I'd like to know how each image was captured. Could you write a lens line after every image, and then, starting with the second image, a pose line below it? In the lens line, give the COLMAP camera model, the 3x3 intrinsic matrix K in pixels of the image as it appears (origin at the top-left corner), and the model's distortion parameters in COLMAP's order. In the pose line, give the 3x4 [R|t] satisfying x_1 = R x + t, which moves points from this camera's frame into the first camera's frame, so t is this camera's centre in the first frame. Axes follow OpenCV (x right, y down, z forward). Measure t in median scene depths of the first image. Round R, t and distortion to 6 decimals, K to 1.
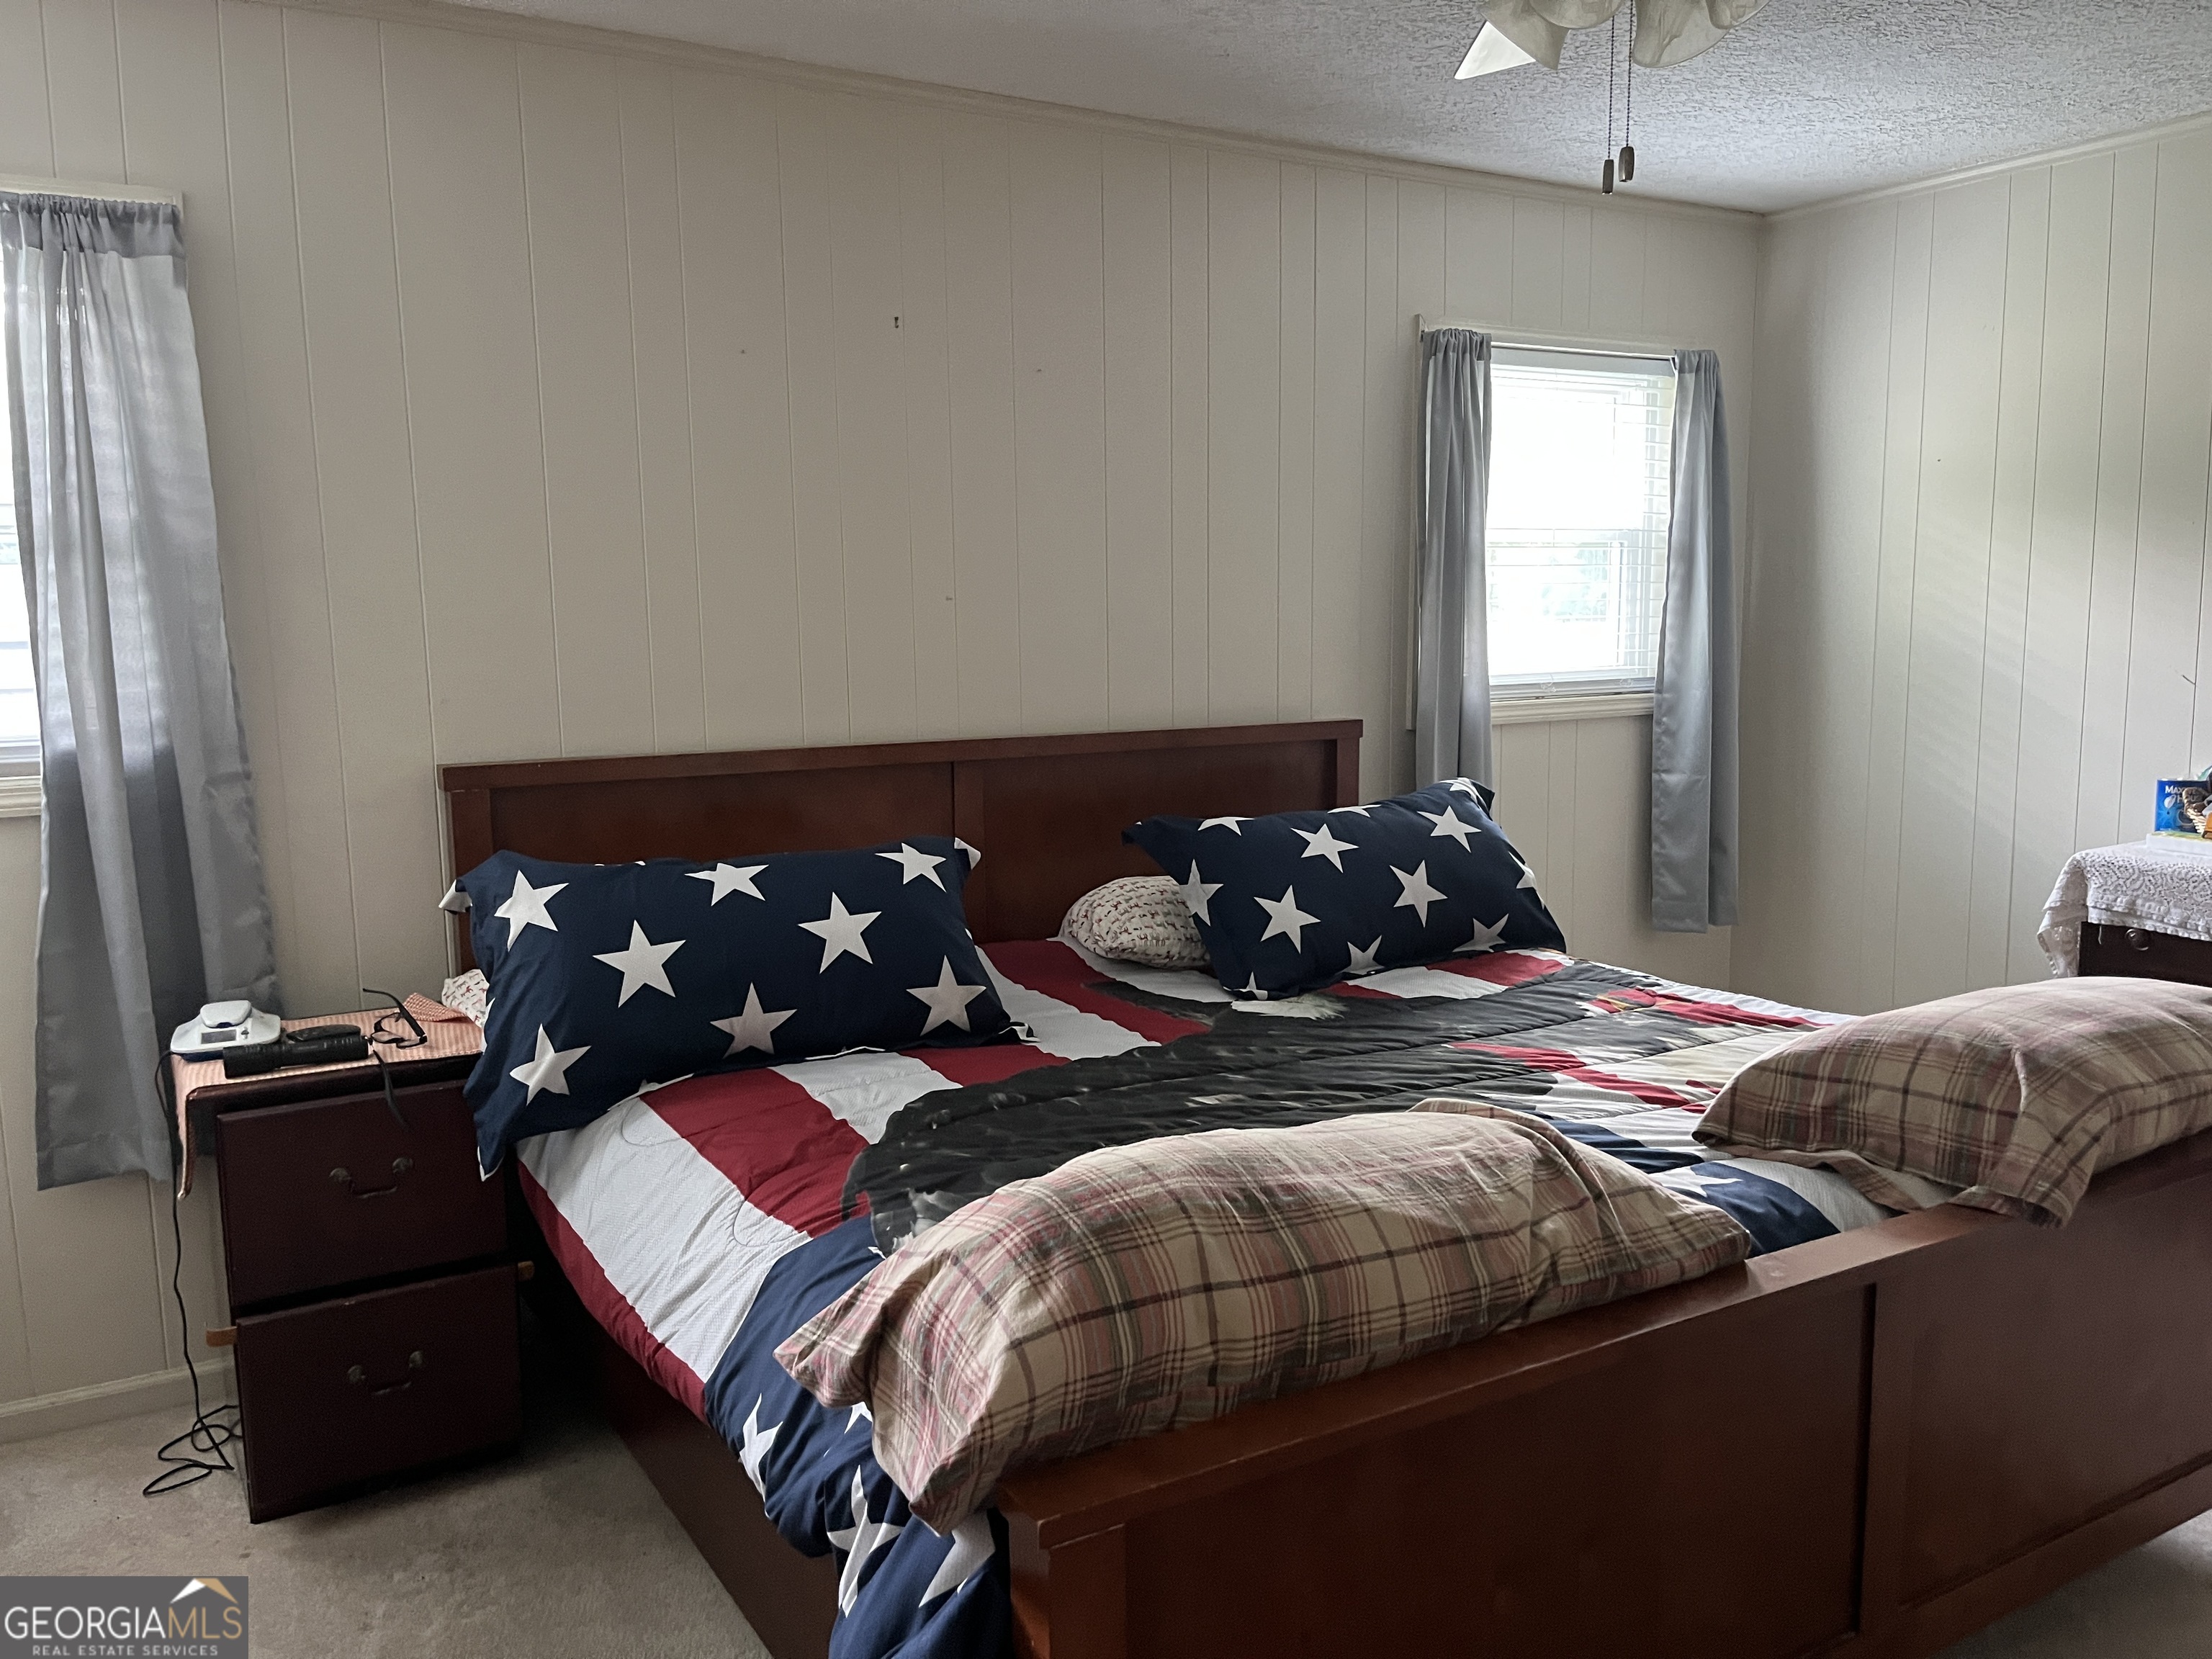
lens RADIAL K [[1705.7, 0, 1106.0], [0, 1705.7, 829.5], [0, 0, 1]] dist [0.002613, 0.000823]
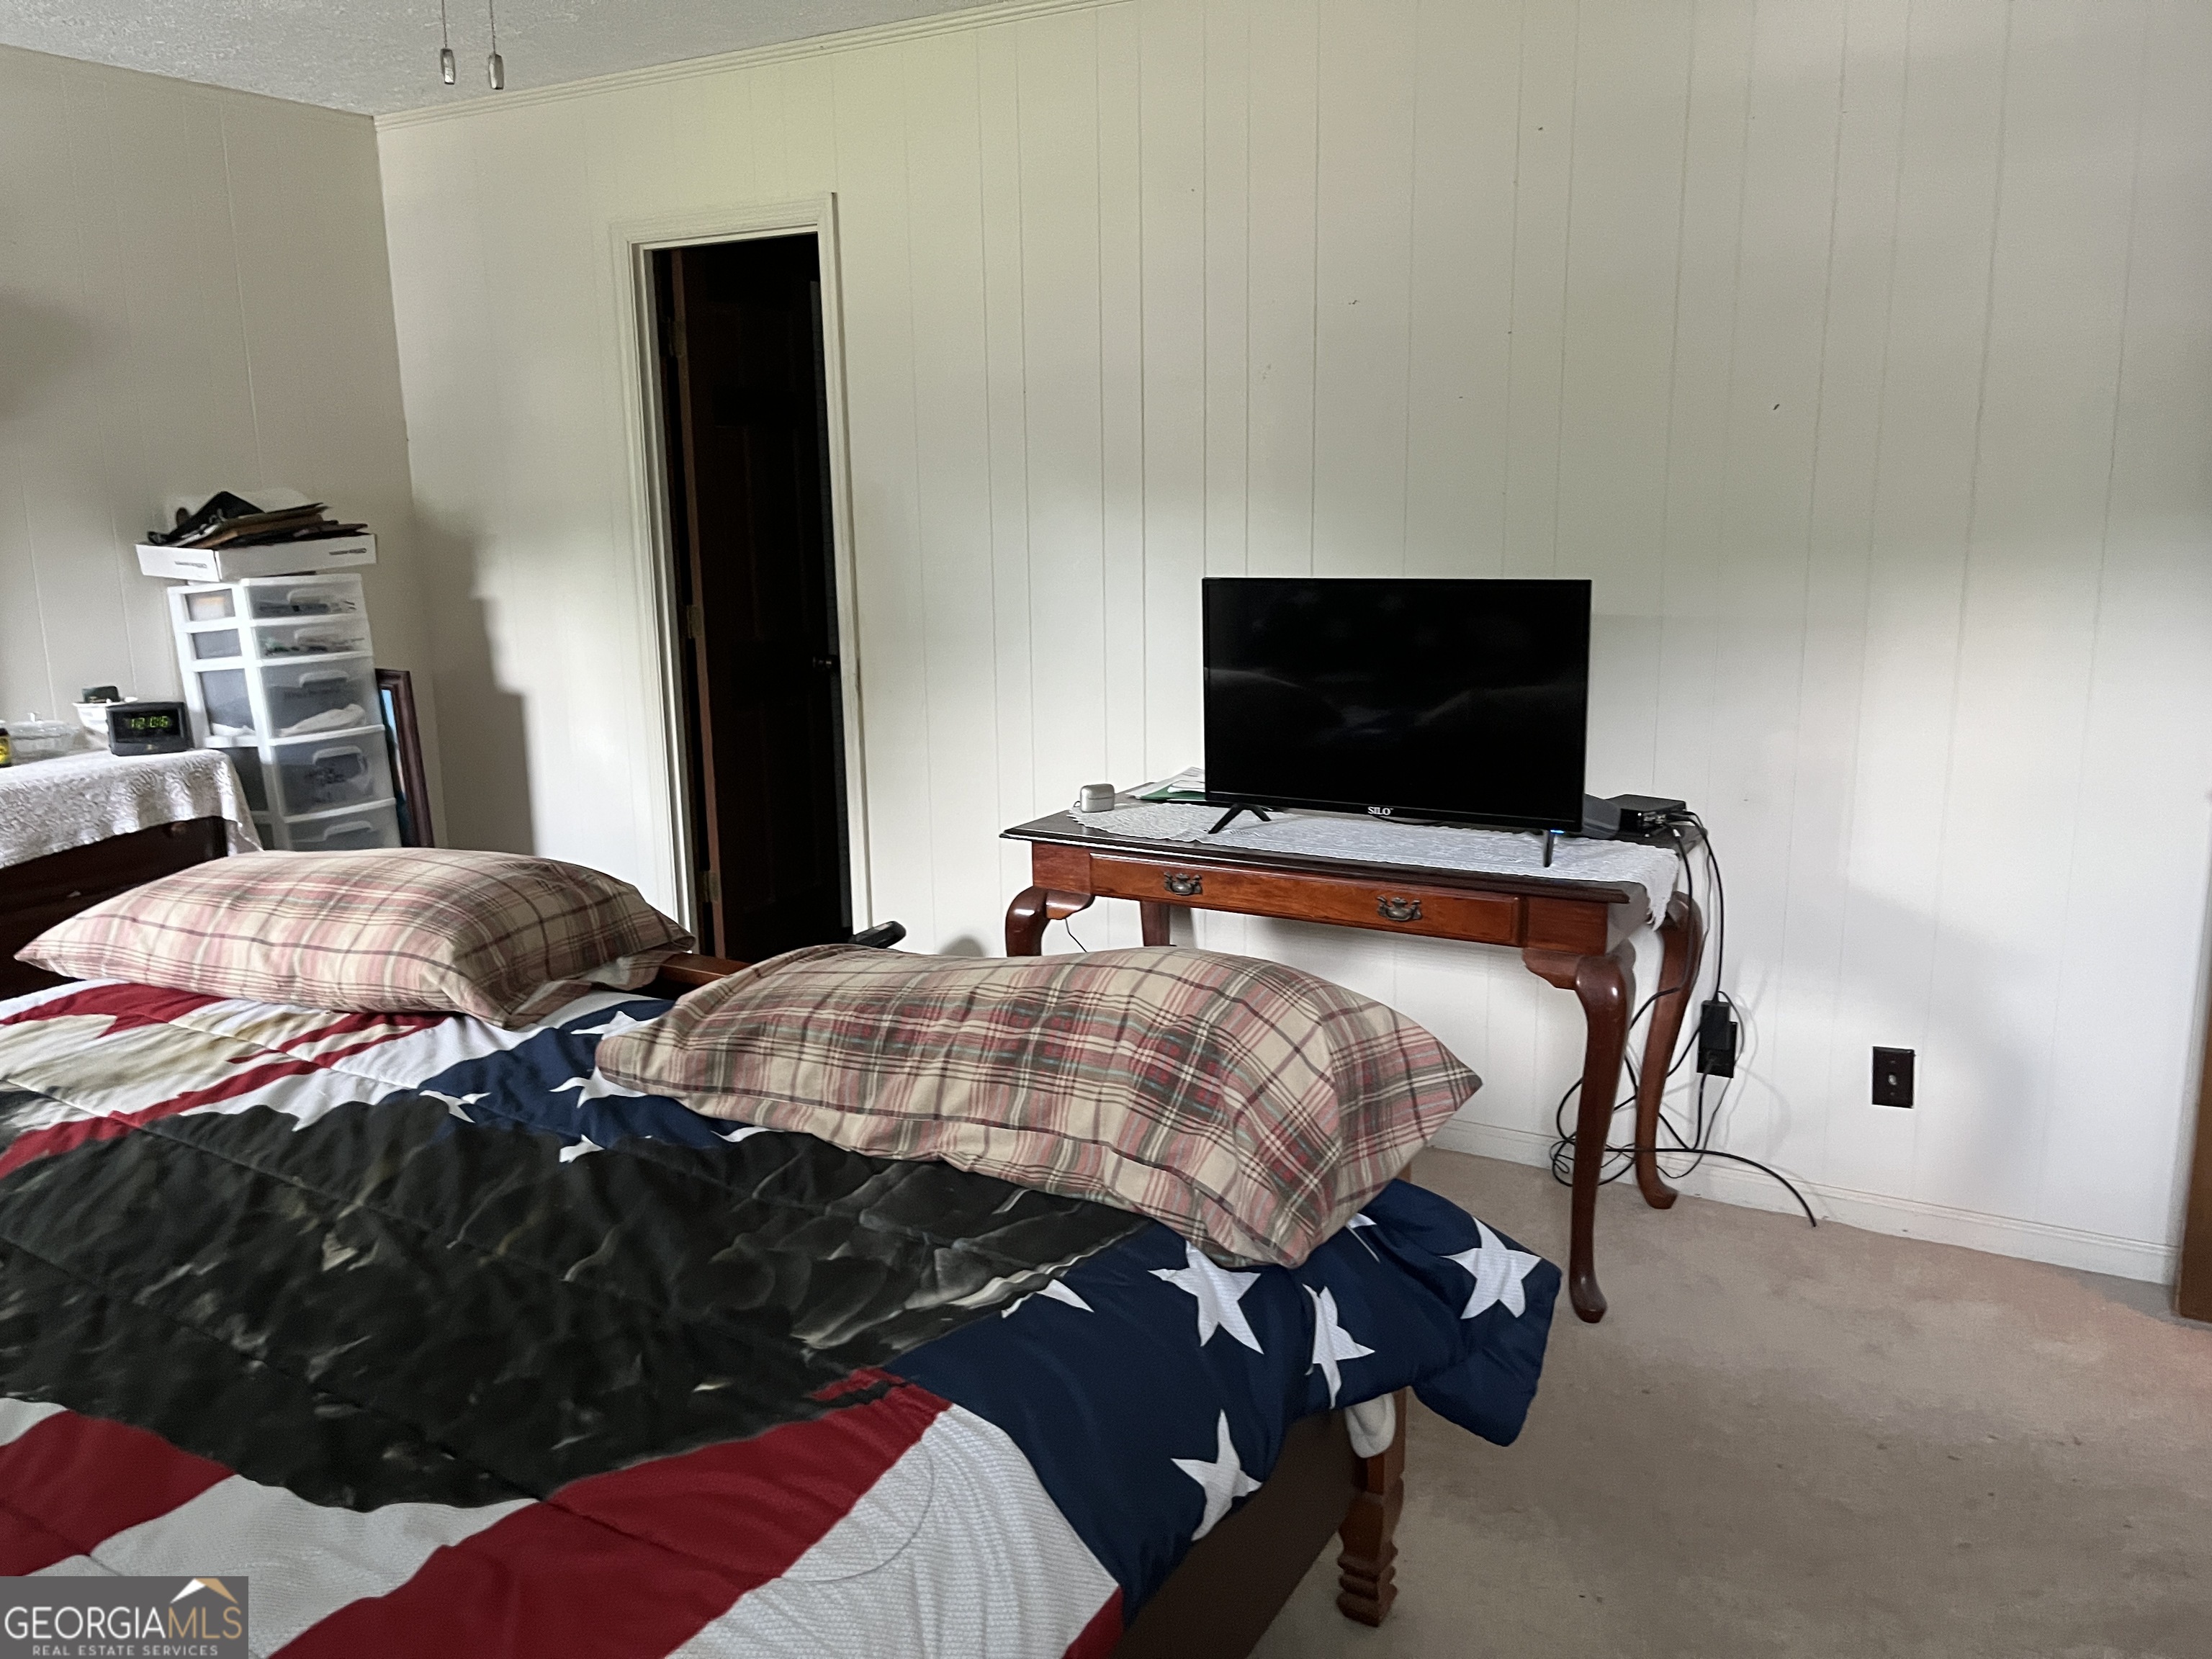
lens RADIAL K [[1705.7, 0, 1106.0], [0, 1705.7, 829.5], [0, 0, 1]] dist [0.002613, 0.000823]
pose [[-0.495072, -0.148627, 0.856045, -0.630638], [0.129814, 0.961548, 0.242019, -0.125401], [-0.859099, 0.230944, -0.456742, 0.988853]]
